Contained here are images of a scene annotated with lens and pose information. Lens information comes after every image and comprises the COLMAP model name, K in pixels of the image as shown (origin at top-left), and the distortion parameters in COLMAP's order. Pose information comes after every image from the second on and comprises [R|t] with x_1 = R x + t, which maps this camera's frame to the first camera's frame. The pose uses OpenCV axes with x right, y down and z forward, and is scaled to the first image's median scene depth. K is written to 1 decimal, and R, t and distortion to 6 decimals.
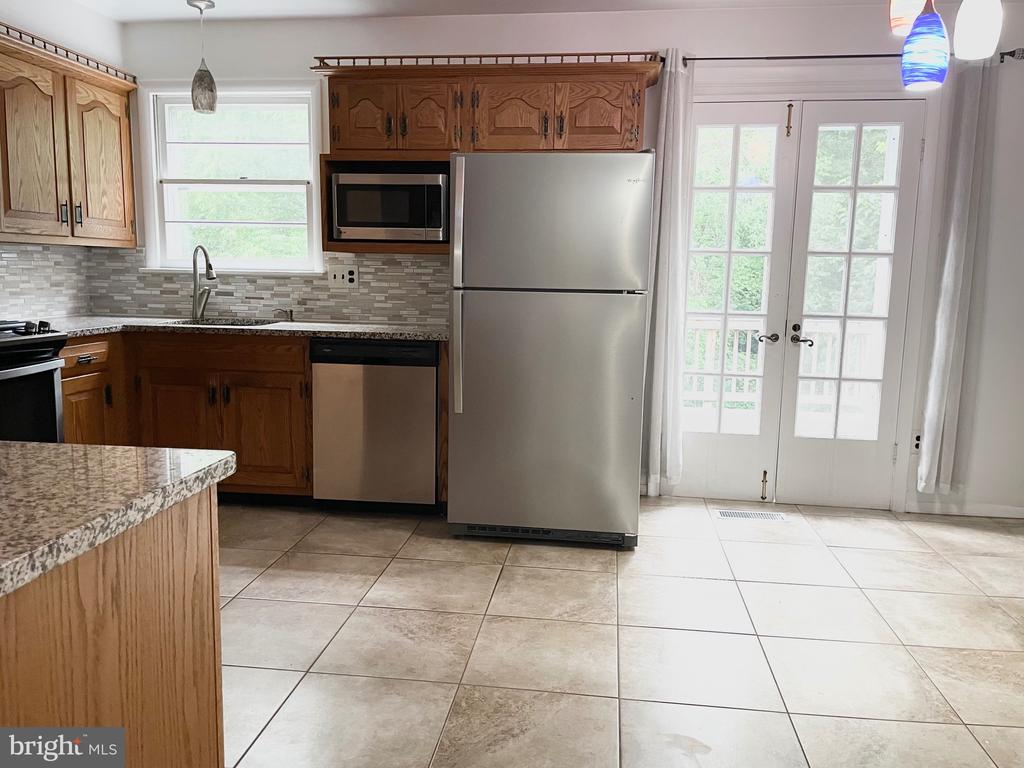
lens RADIAL K [[772.0, 0, 512.0], [0, 772.0, 384.0], [0, 0, 1]] dist [0.100732, -0.131278]
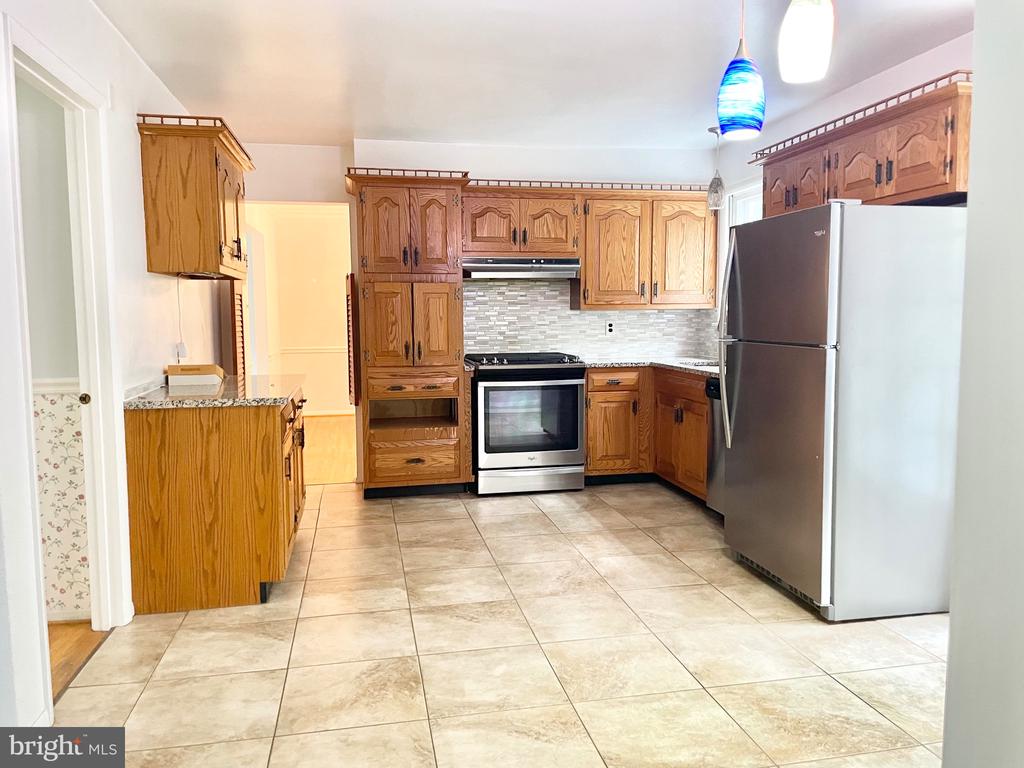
lens RADIAL K [[769.6, 0, 516.9], [0, 769.6, 380.2], [0, 0, 1]] dist [0.105152, -0.134703]
pose [[0.322616, 0.064158, -0.944353, 0.883817], [-0.123340, 0.992043, 0.025262, -0.050514], [0.938460, 0.108326, 0.327962, 0.308654]]
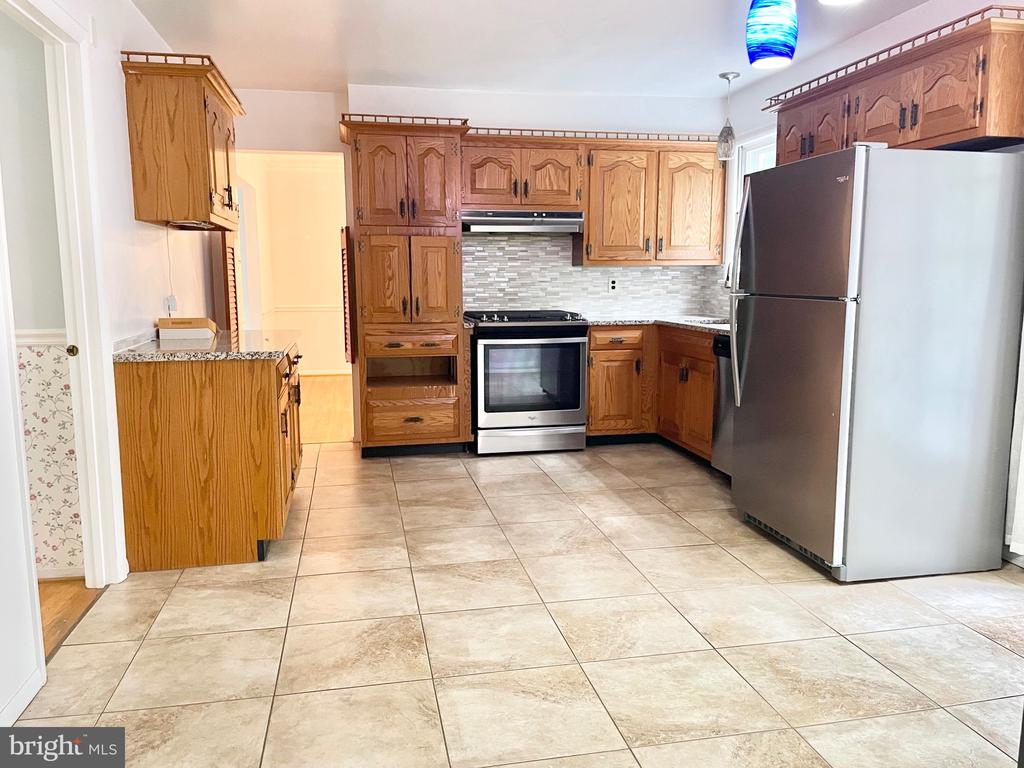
lens RADIAL K [[772.0, 0, 512.0], [0, 772.0, 384.0], [0, 0, 1]] dist [0.100732, -0.131278]
pose [[0.322697, 0.115092, -0.939479, 0.850202], [-0.127799, 0.988788, 0.077235, -0.037720], [0.937835, 0.095141, 0.333787, 0.309867]]
